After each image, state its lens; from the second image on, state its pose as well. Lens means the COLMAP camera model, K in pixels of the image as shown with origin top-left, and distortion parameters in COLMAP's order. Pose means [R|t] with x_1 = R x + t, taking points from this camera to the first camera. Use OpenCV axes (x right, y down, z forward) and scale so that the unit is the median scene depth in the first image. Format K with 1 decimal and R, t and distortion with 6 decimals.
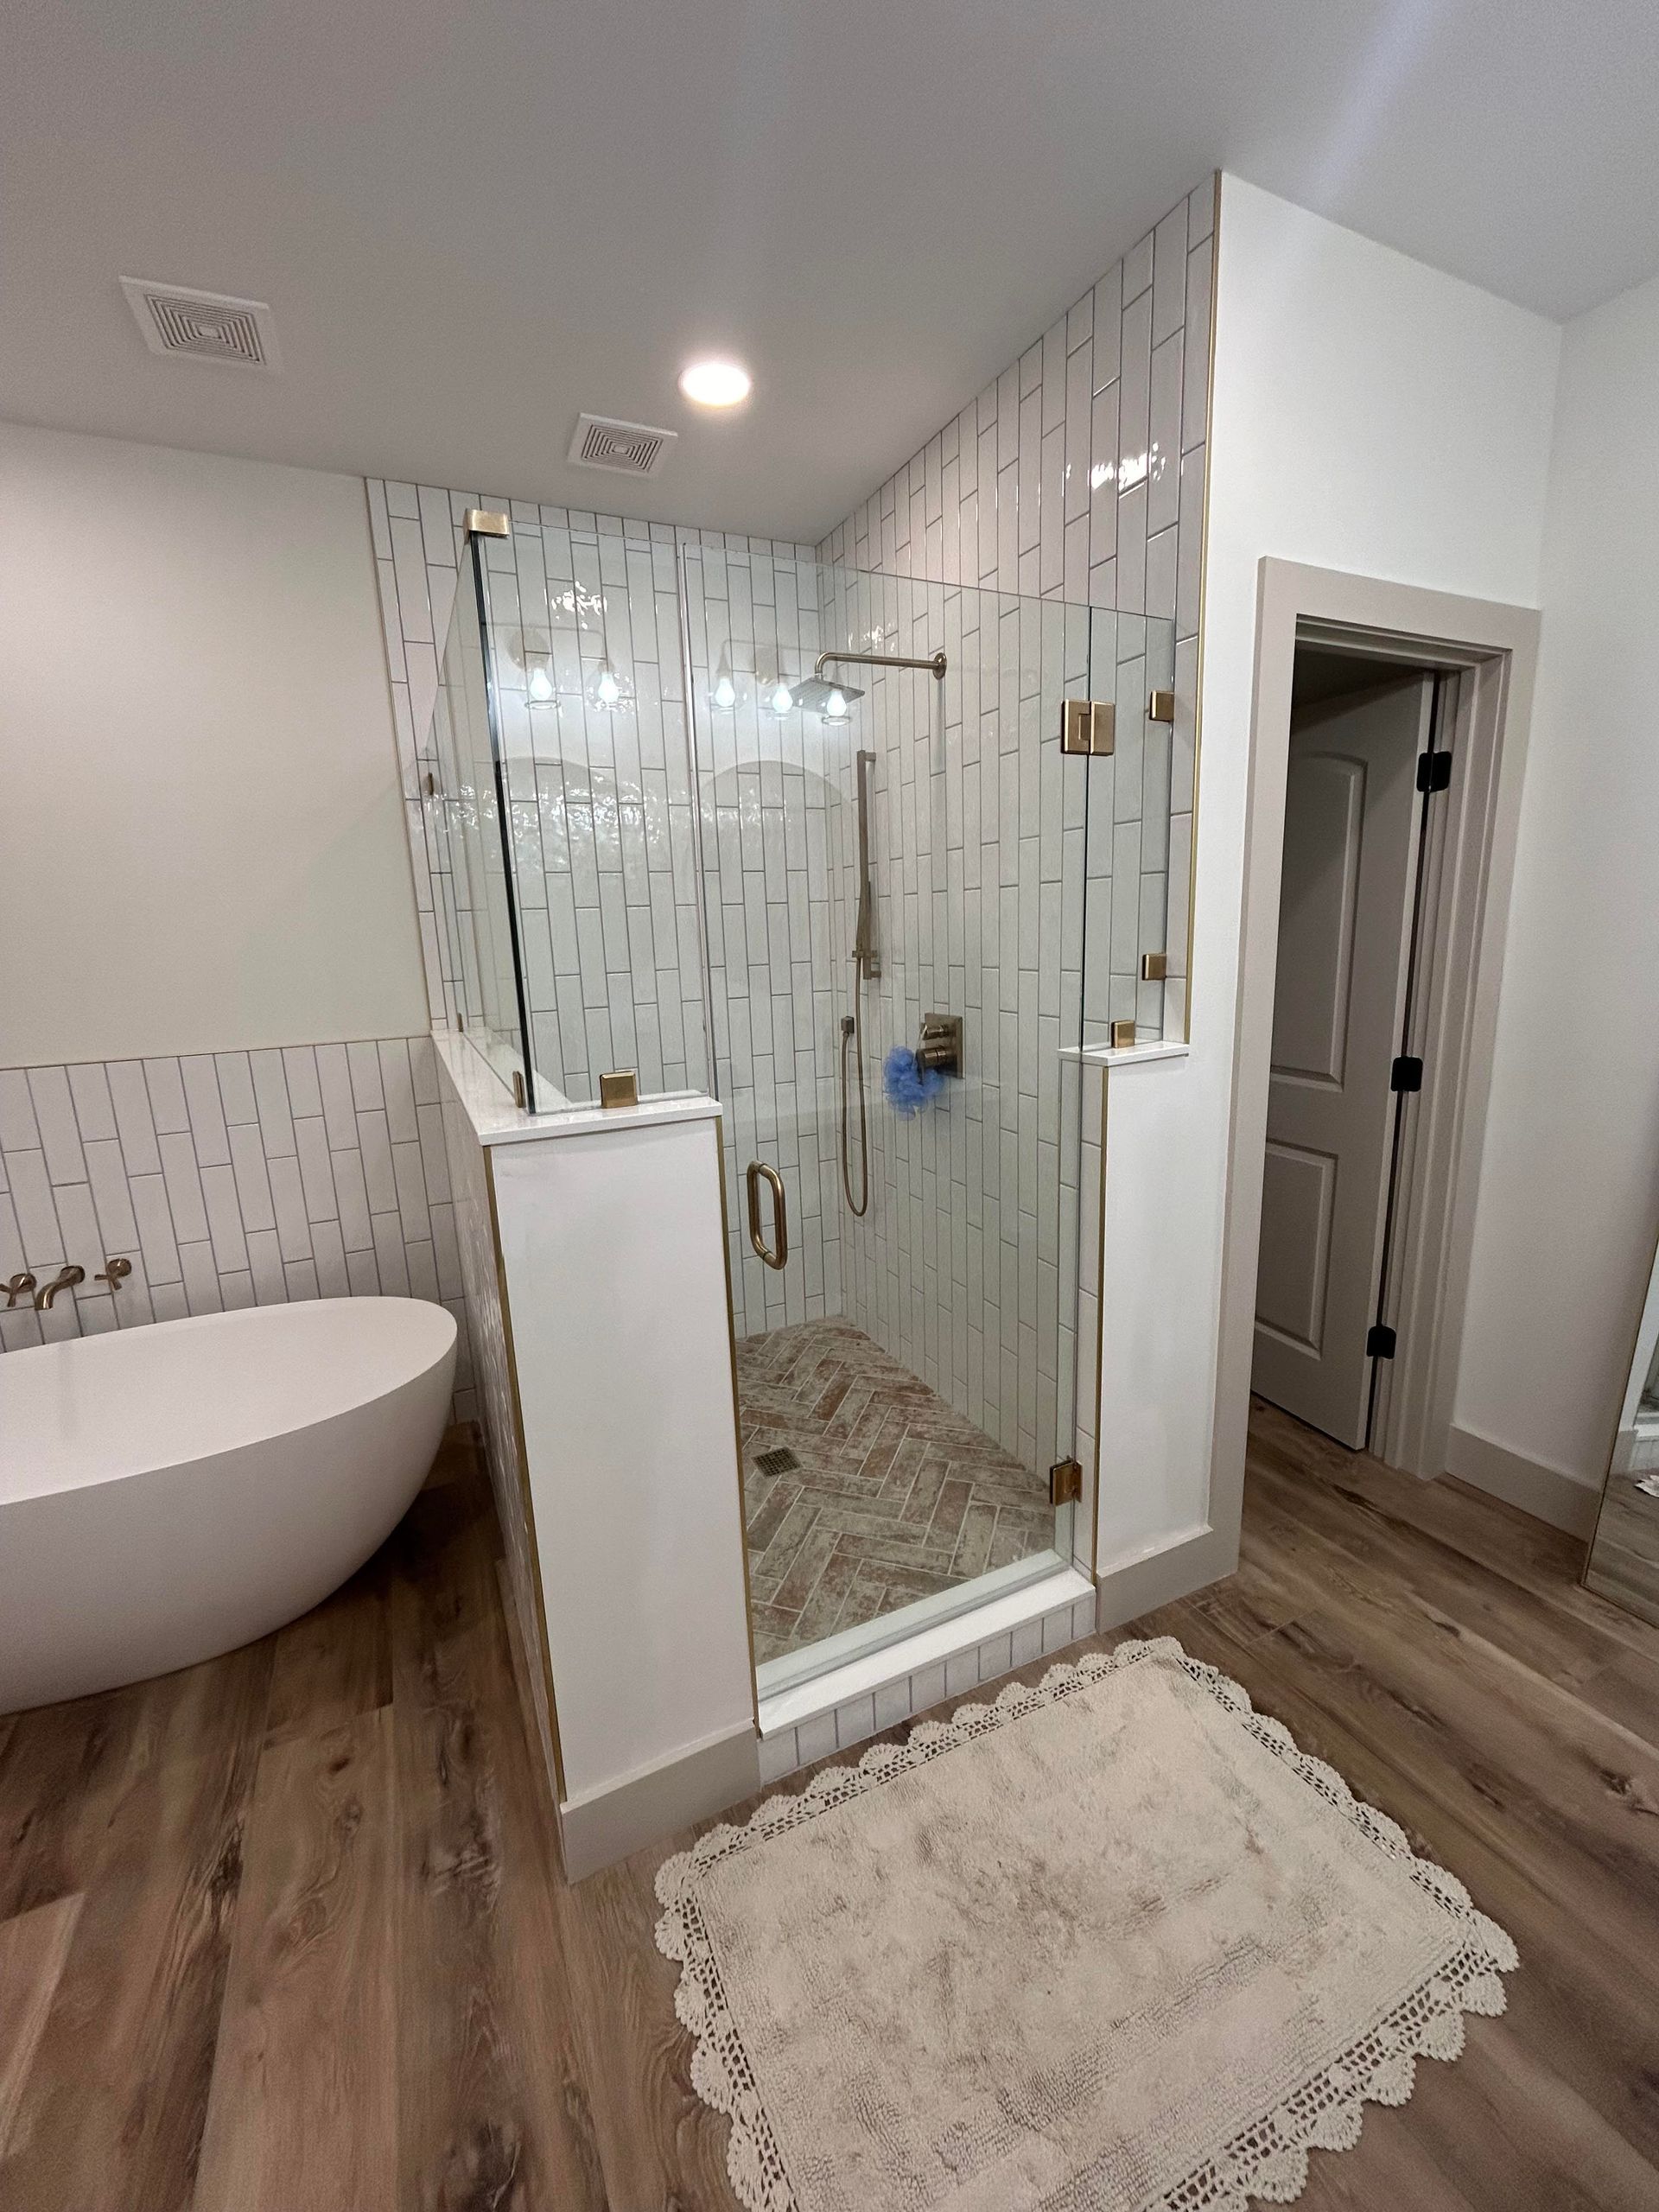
lens RADIAL K [[899.0, 0, 829.5], [0, 899.0, 1100.8], [0, 0, 1]] dist [0.000300, 0.000788]
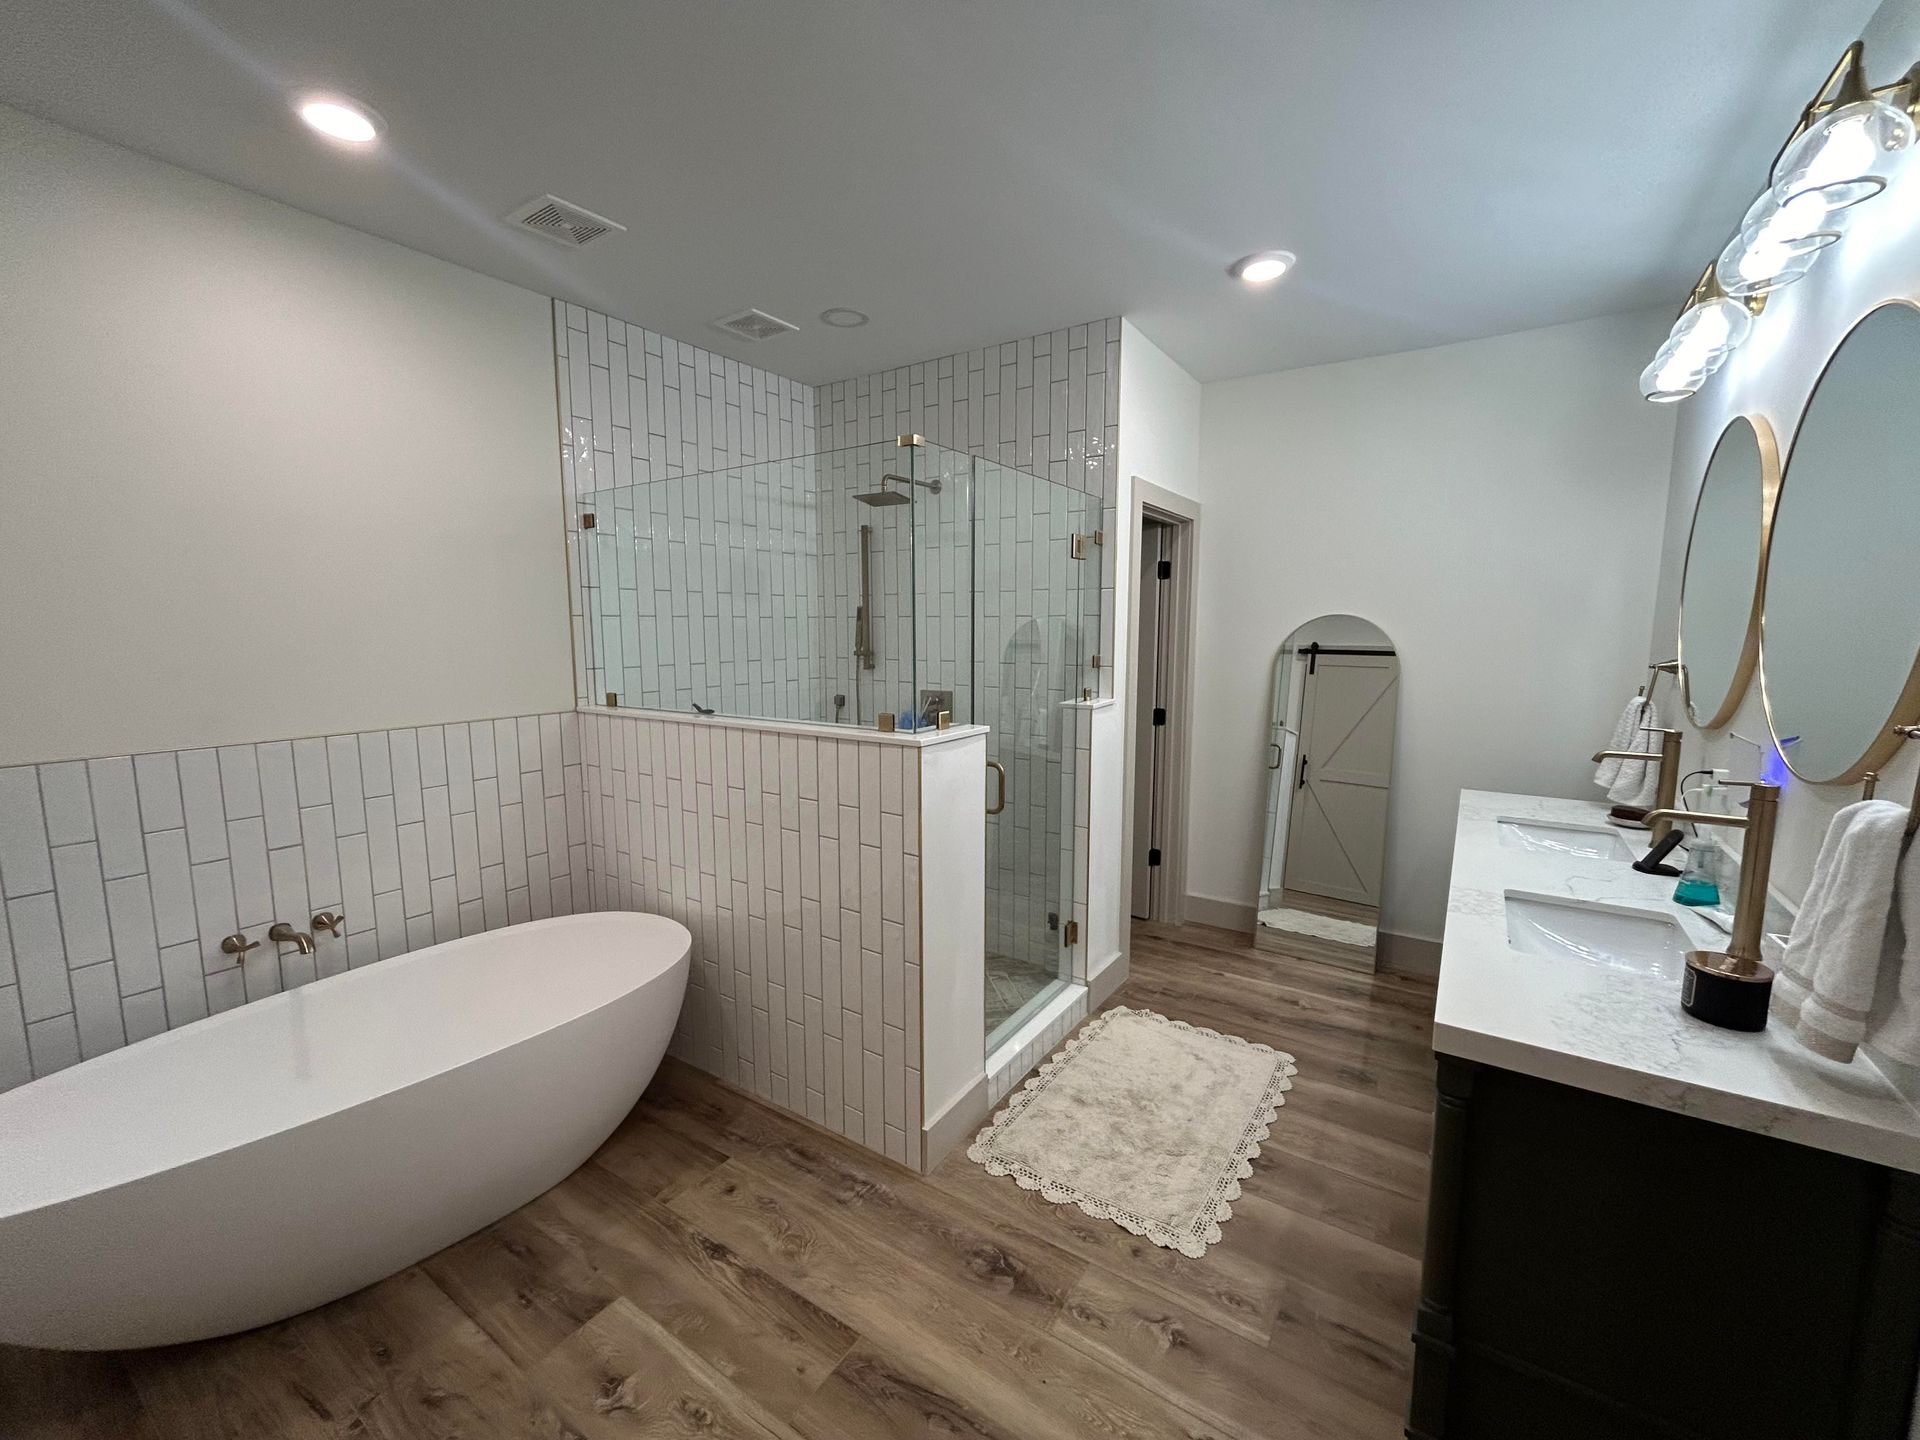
lens RADIAL K [[780.4, 0, 960.0], [0, 780.4, 720.0], [0, 0, 1]] dist [0.000300, 0.000788]
pose [[0.861292, -0.028301, 0.507322, -0.751451], [0.069698, 0.995590, -0.062790, 0.066990], [-0.503307, 0.089440, 0.859466, -0.320799]]
